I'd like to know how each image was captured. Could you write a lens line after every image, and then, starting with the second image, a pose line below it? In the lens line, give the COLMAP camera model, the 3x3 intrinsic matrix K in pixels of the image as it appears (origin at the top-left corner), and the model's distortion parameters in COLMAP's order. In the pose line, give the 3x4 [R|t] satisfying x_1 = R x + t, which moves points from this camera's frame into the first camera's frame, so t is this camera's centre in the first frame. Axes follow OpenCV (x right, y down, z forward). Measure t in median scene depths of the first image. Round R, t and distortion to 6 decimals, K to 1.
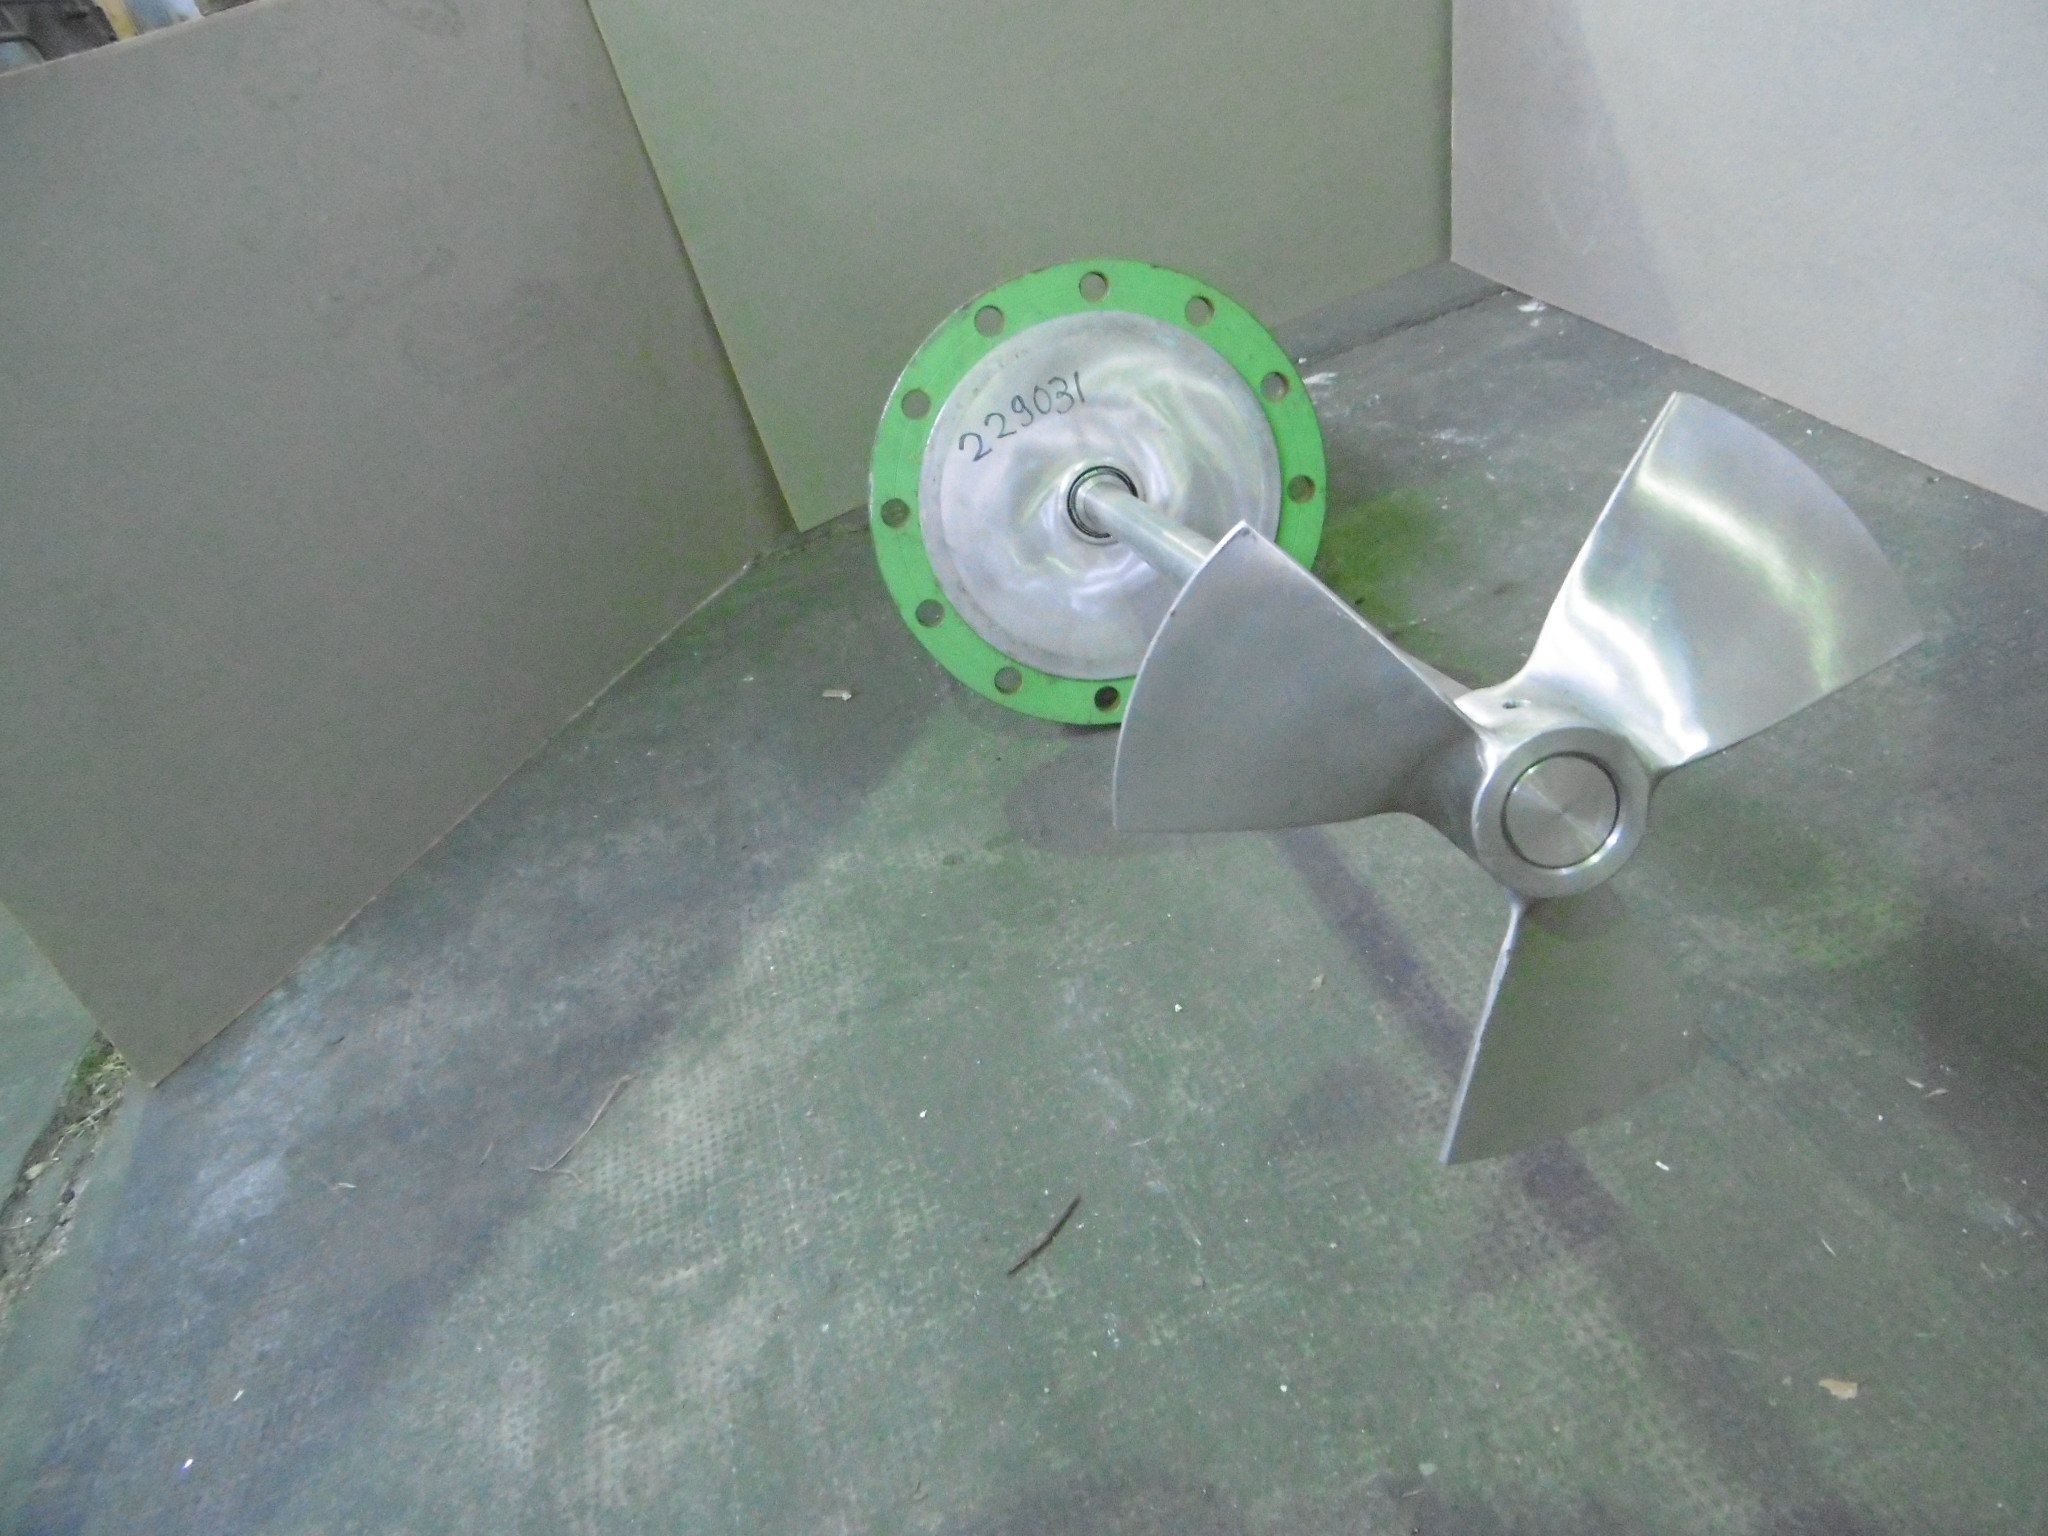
lens RADIAL K [[1476.4, 0, 1024.0], [0, 1476.4, 768.0], [0, 0, 1]] dist [0.009939, 0.004099]
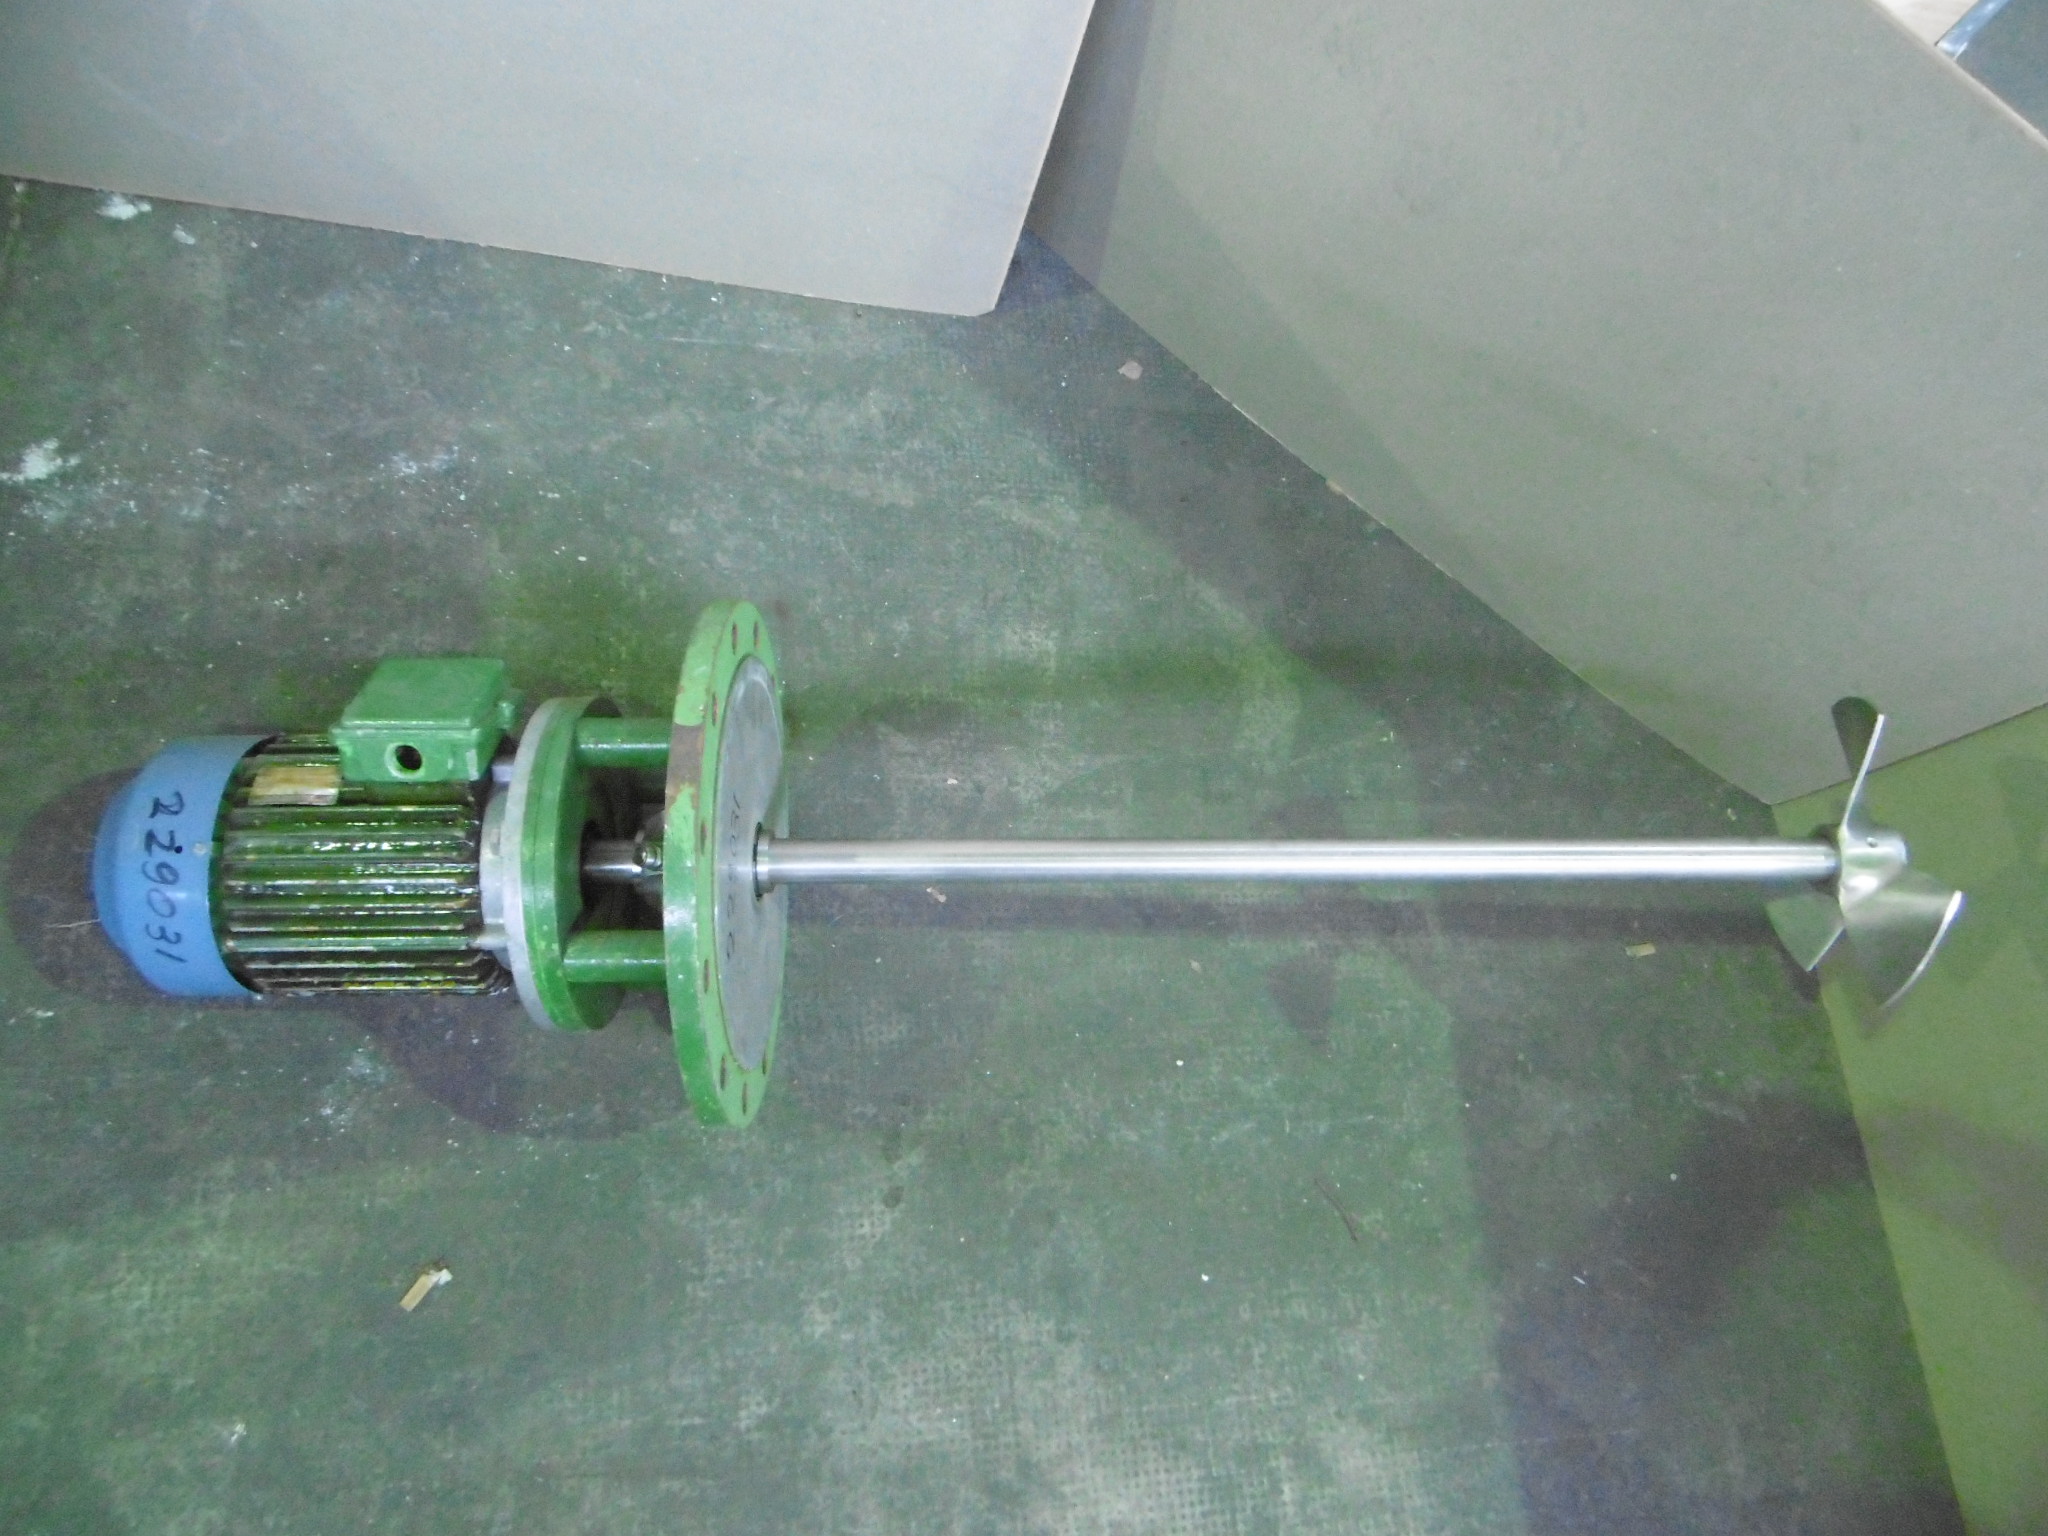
lens RADIAL K [[1476.8, 0, 1030.8], [0, 1476.8, 758.2], [0, 0, 1]] dist [0.004861, 0.001852]
pose [[0.092510, -0.743450, 0.662363, -0.609440], [0.268022, 0.659256, 0.702528, -1.029044], [-0.958961, 0.112537, 0.260249, 0.771627]]
